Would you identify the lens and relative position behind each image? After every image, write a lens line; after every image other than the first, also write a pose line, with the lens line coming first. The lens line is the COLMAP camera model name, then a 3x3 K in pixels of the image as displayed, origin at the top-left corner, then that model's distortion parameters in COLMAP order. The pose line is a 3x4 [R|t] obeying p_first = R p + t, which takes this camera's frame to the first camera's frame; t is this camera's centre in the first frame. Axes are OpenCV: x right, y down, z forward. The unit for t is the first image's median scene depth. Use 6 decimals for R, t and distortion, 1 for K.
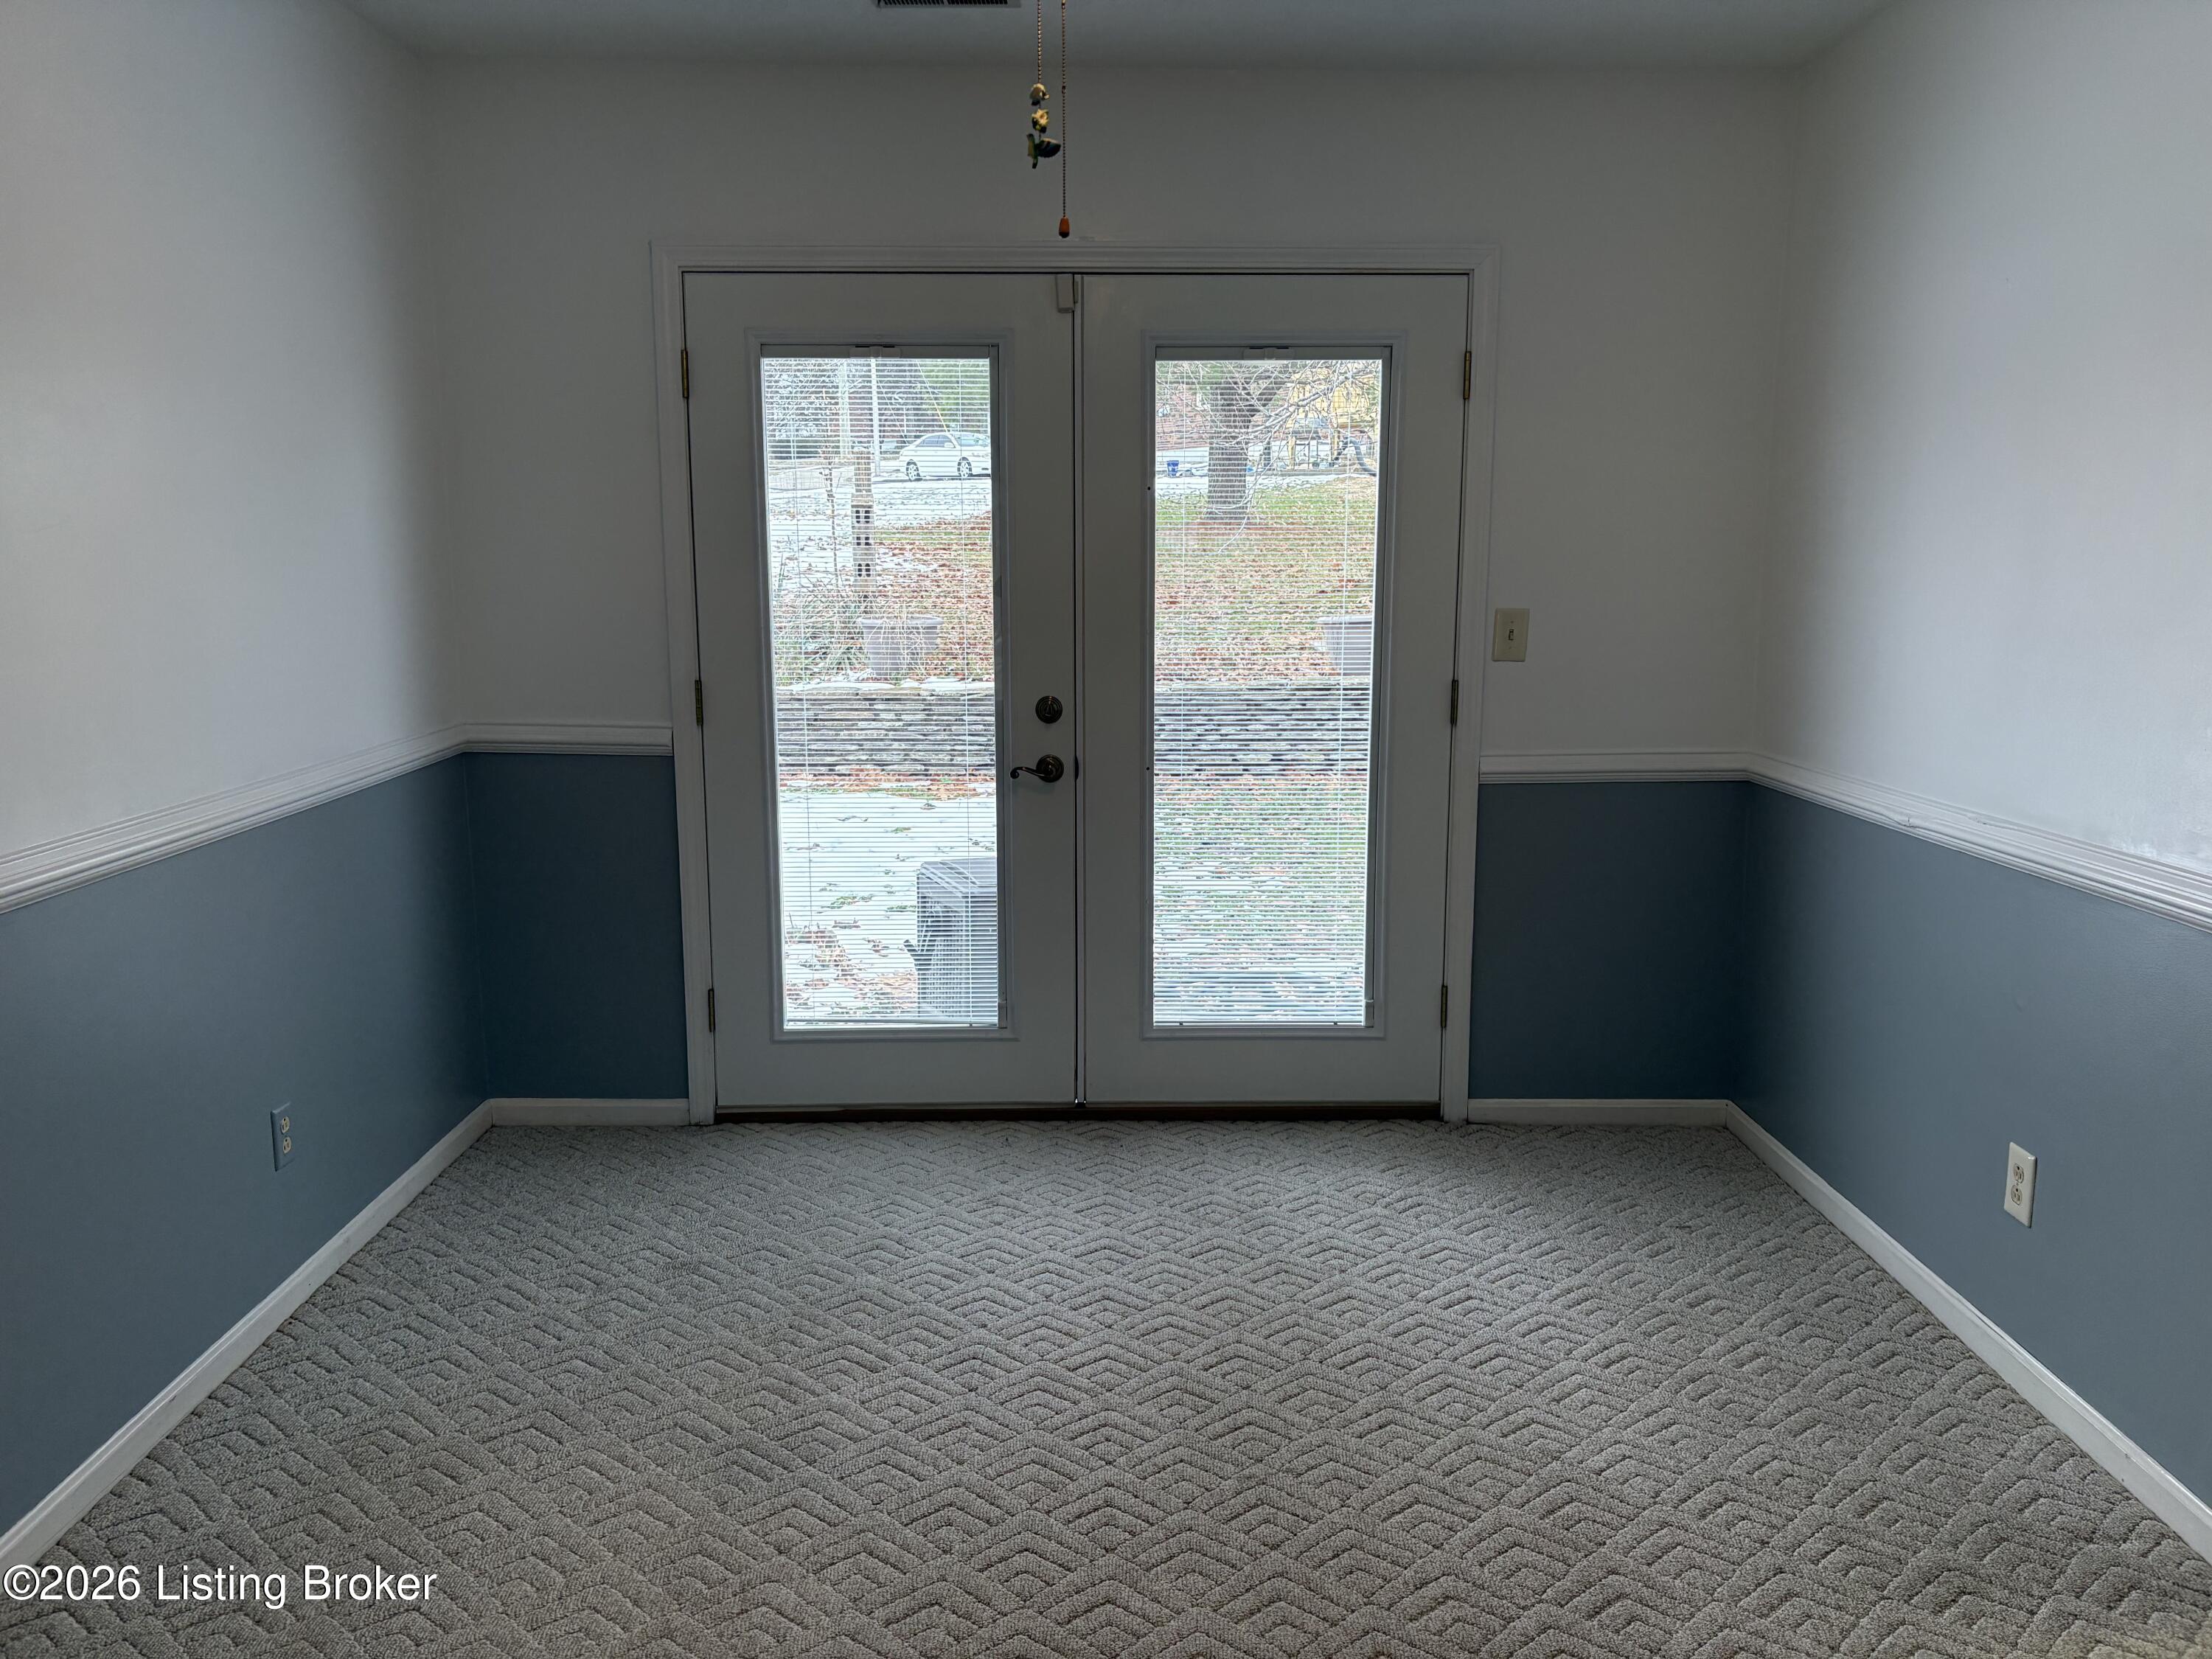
lens RADIAL K [[1666.6, 0, 1097.8], [0, 1666.6, 836.7], [0, 0, 1]] dist [0.027408, -0.000001]
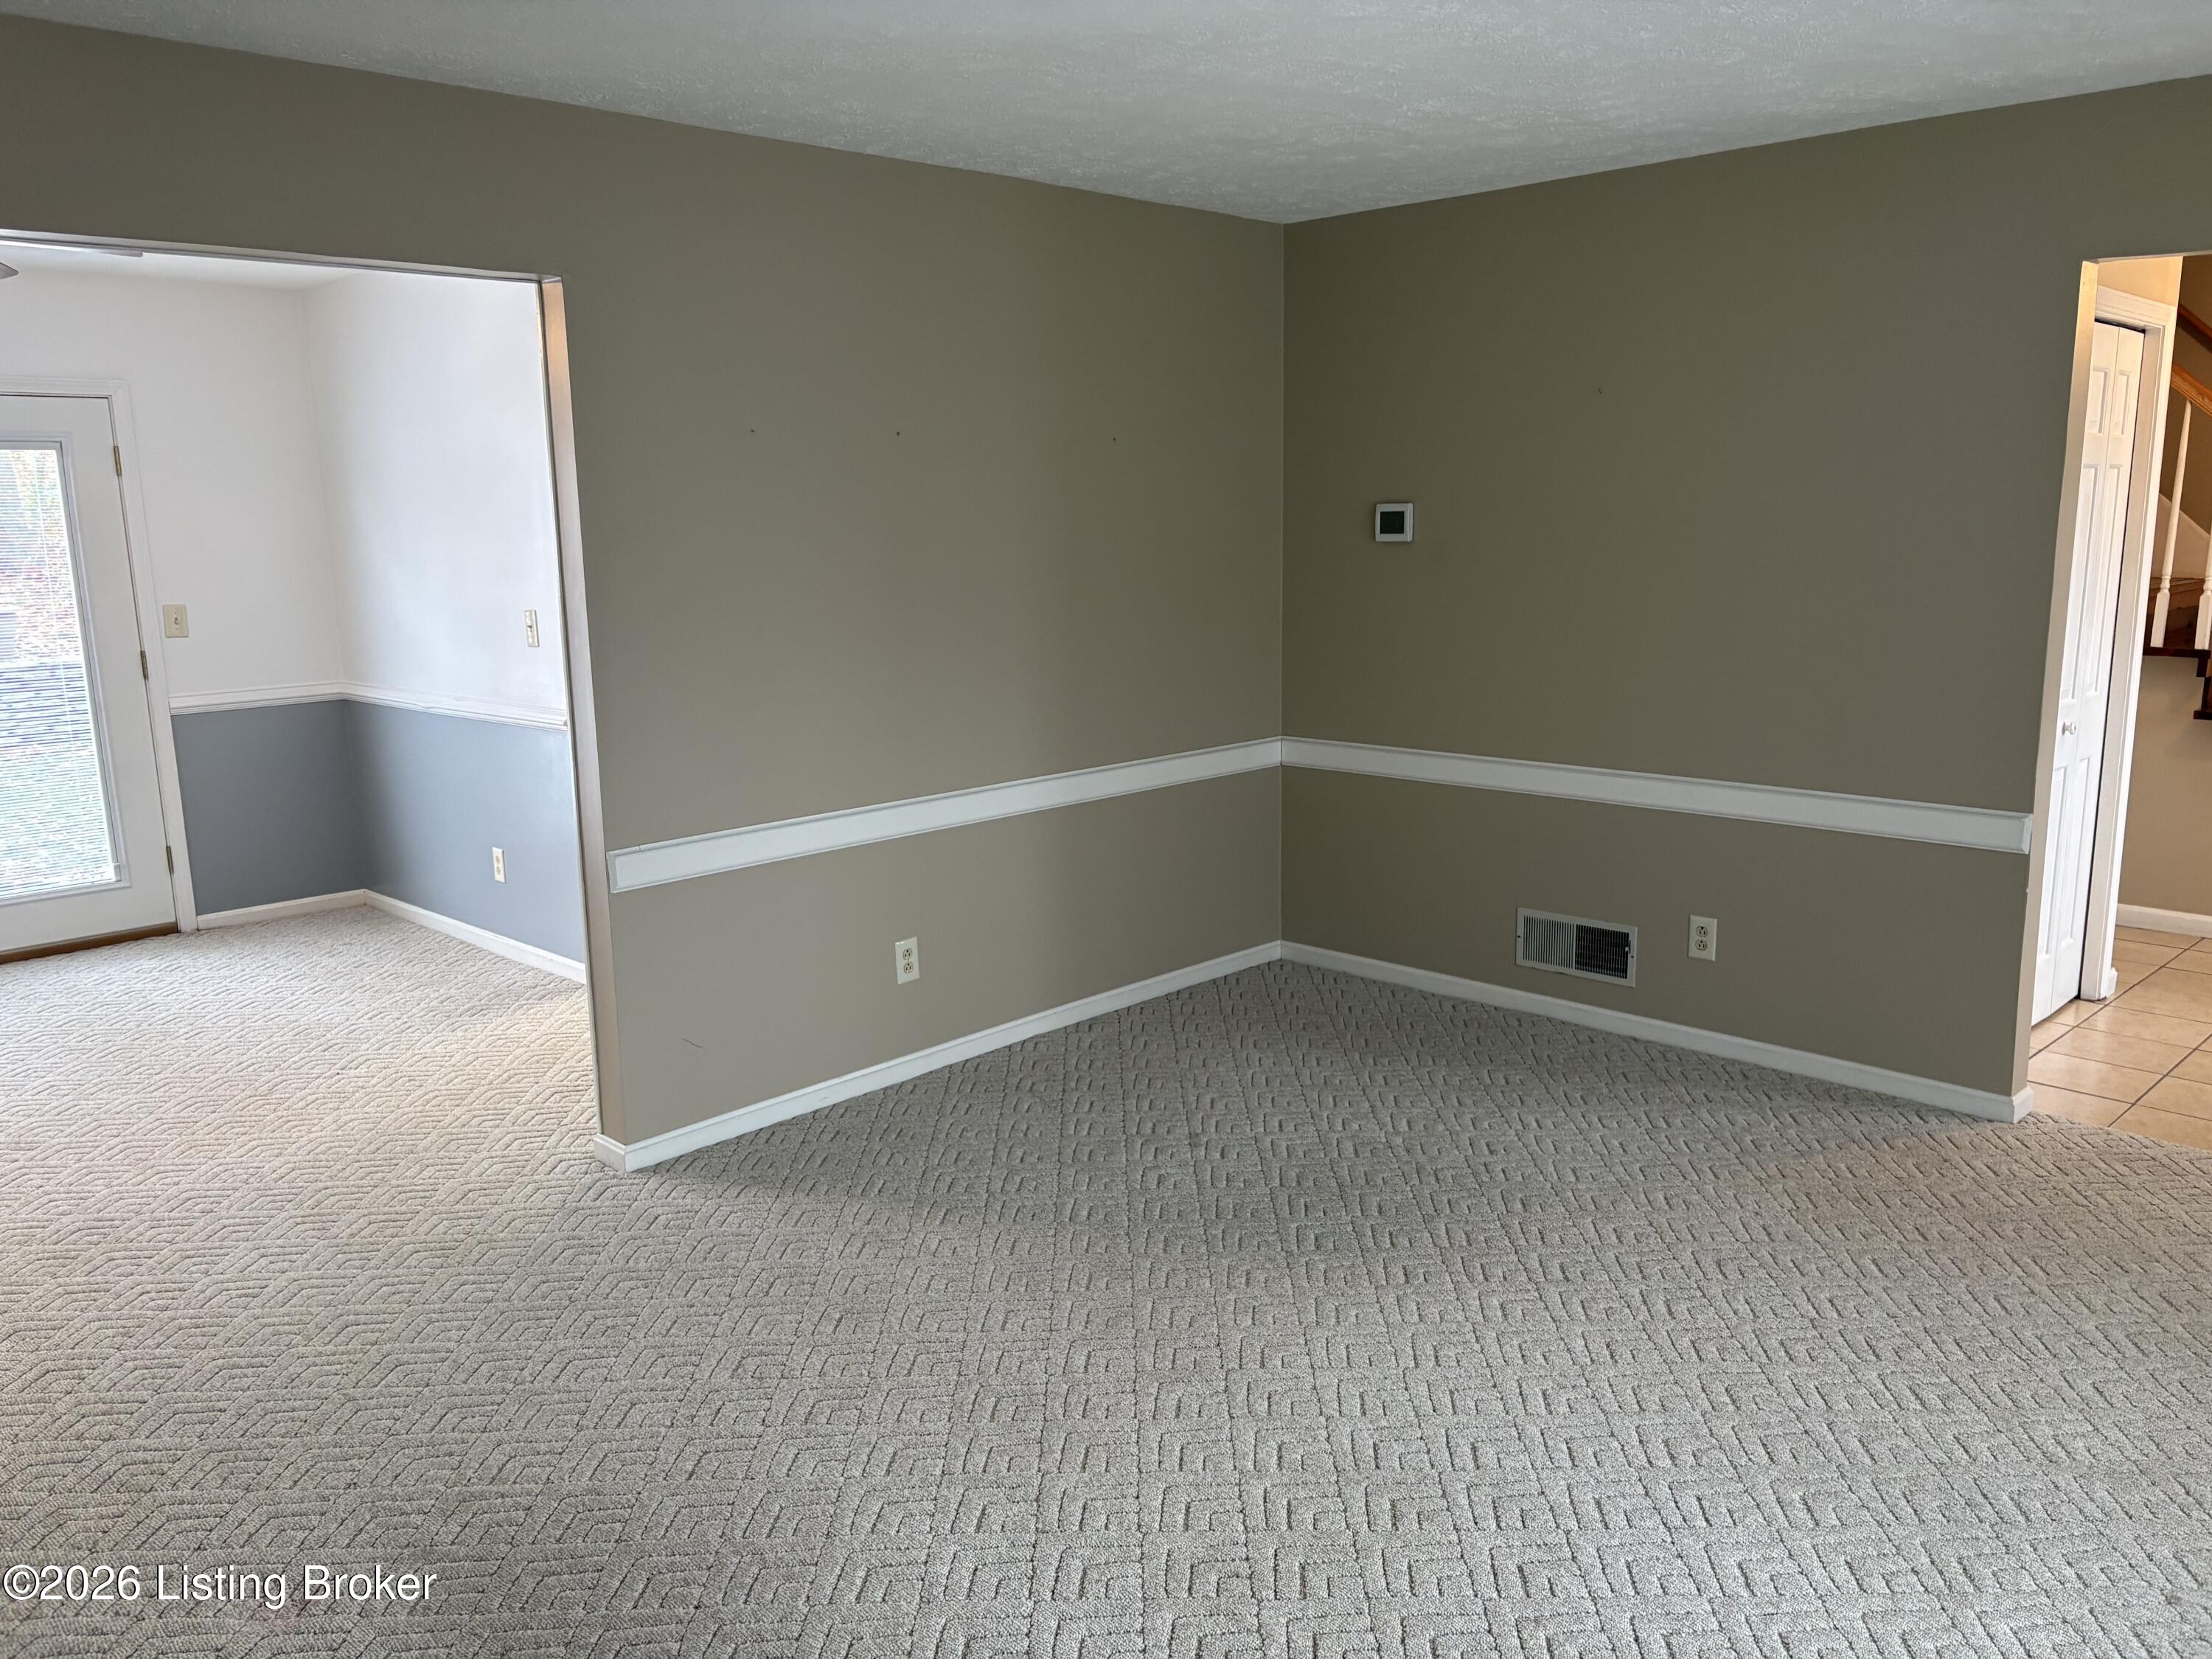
lens RADIAL K [[1666.6, 0, 1104.0], [0, 1666.6, 844.6], [0, 0, 1]] dist [0.027408, -0.000001]
pose [[0.702979, -0.146486, 0.695962, -0.284183], [0.135145, 0.988243, 0.071498, 0.097184], [-0.698253, 0.043794, 0.714511, -0.774797]]
